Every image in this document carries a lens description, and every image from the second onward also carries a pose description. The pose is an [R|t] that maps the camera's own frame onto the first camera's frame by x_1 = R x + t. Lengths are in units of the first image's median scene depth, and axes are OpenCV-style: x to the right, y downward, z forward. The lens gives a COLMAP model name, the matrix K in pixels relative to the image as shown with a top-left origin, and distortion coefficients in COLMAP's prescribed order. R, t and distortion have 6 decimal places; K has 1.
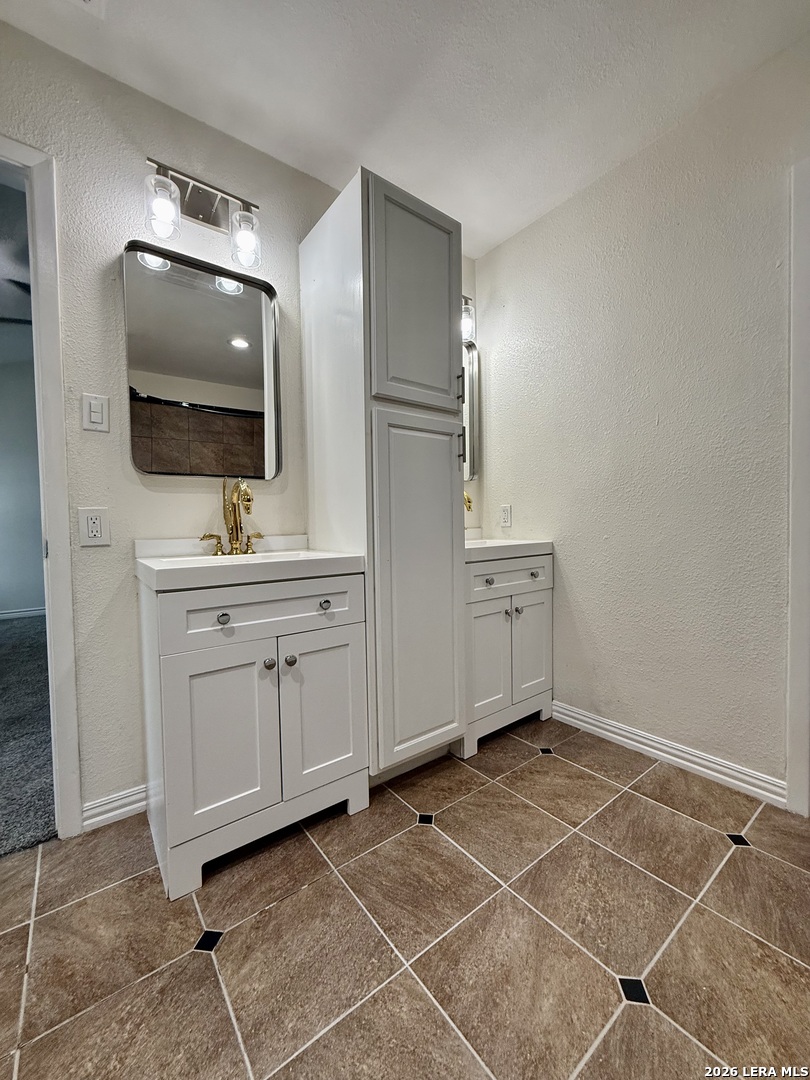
lens RADIAL K [[431.4, 0, 405.8], [0, 431.4, 537.0], [0, 0, 1]] dist [-0.001934, 0.000523]
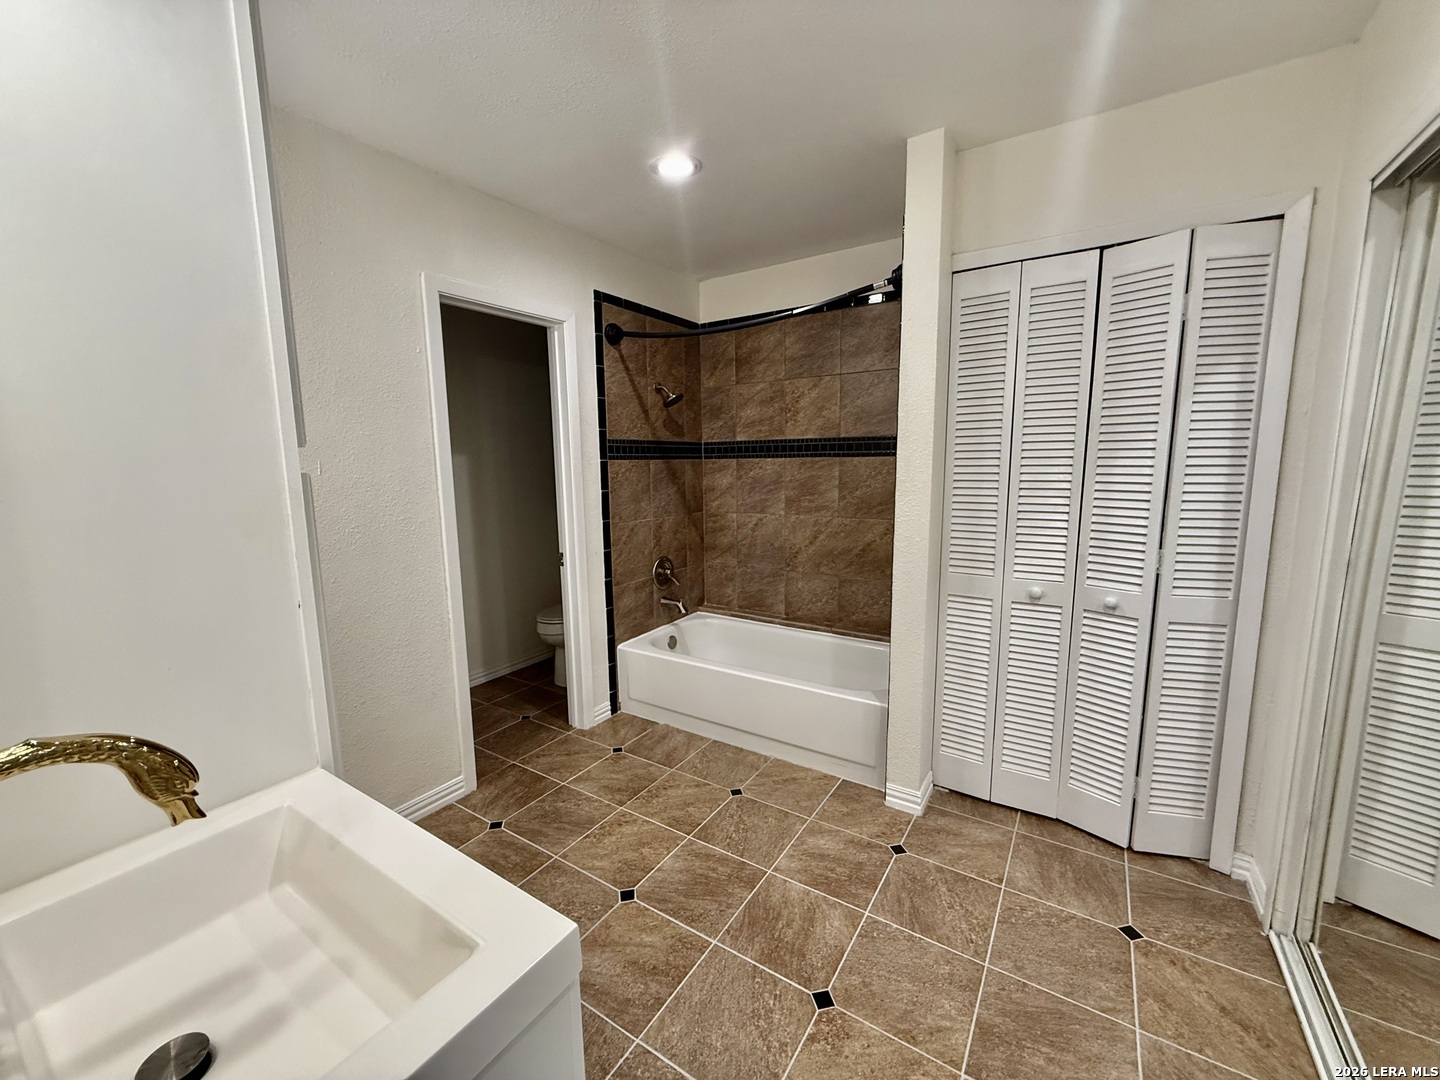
lens RADIAL K [[575.2, 0, 717.4], [0, 575.2, 541.3], [0, 0, 1]] dist [-0.001934, 0.000523]
pose [[-0.328153, -0.107658, 0.938470, -0.991630], [0.052748, 0.989846, 0.131996, -0.330318], [-0.943151, 0.092818, -0.319142, 0.893316]]
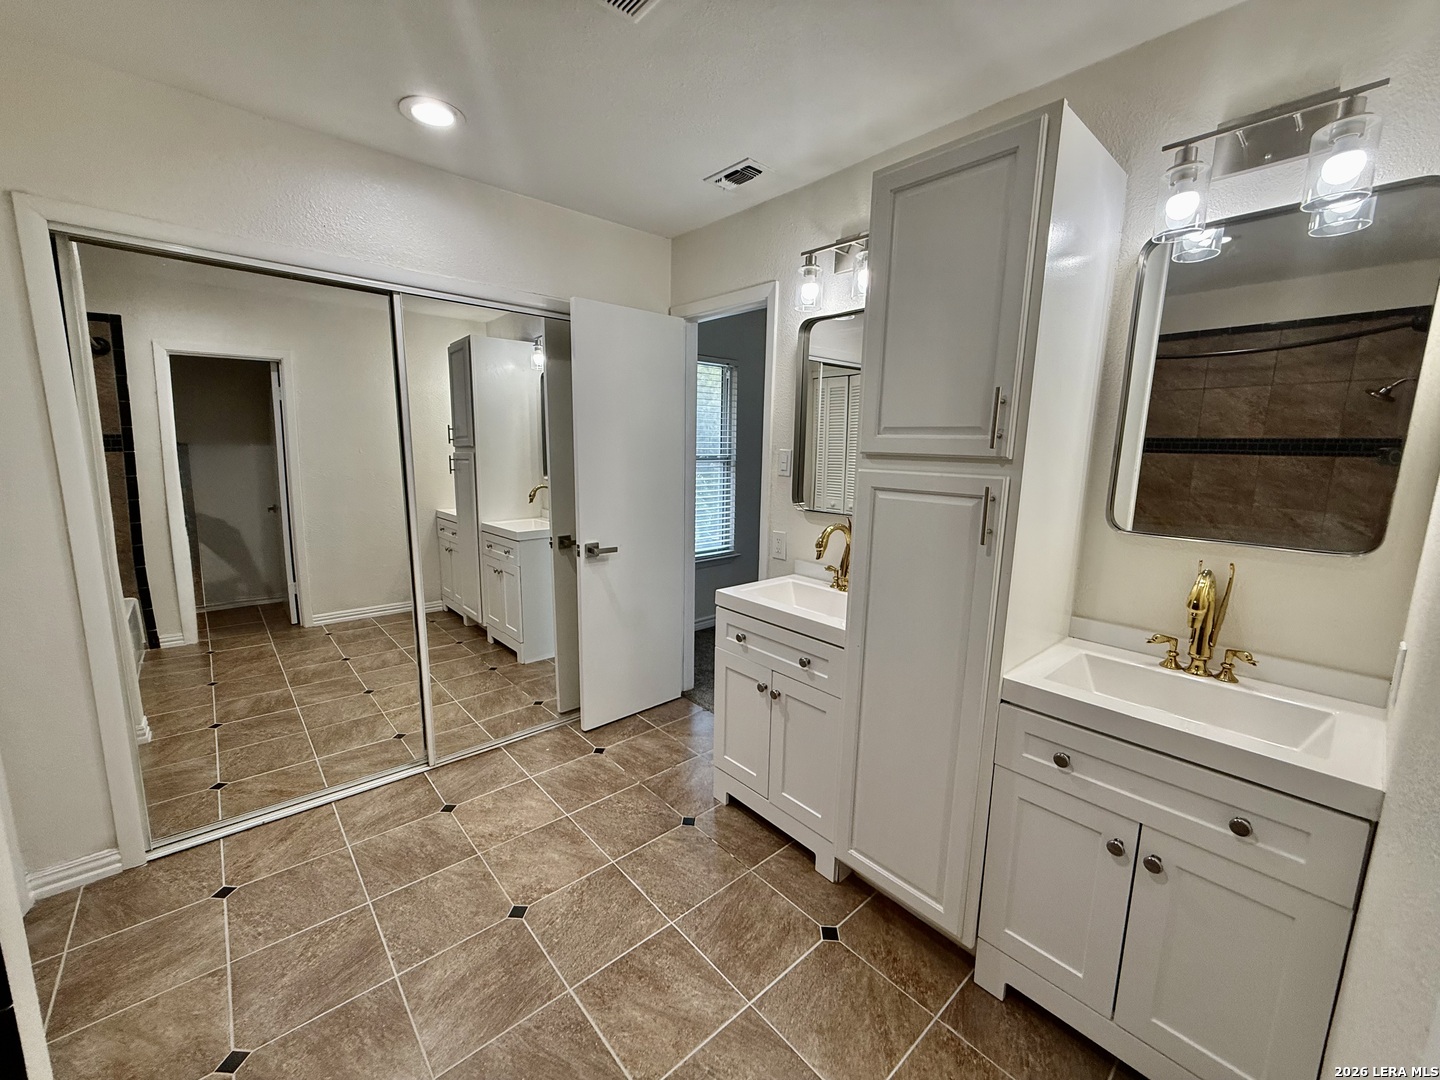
lens RADIAL K [[575.2, 0, 717.4], [0, 575.2, 541.3], [0, 0, 1]] dist [-0.001934, 0.000523]
pose [[0.070811, 0.185997, -0.979995, 1.212469], [-0.053908, 0.981739, 0.182432, -0.408227], [0.996032, 0.039911, 0.079545, 0.735807]]
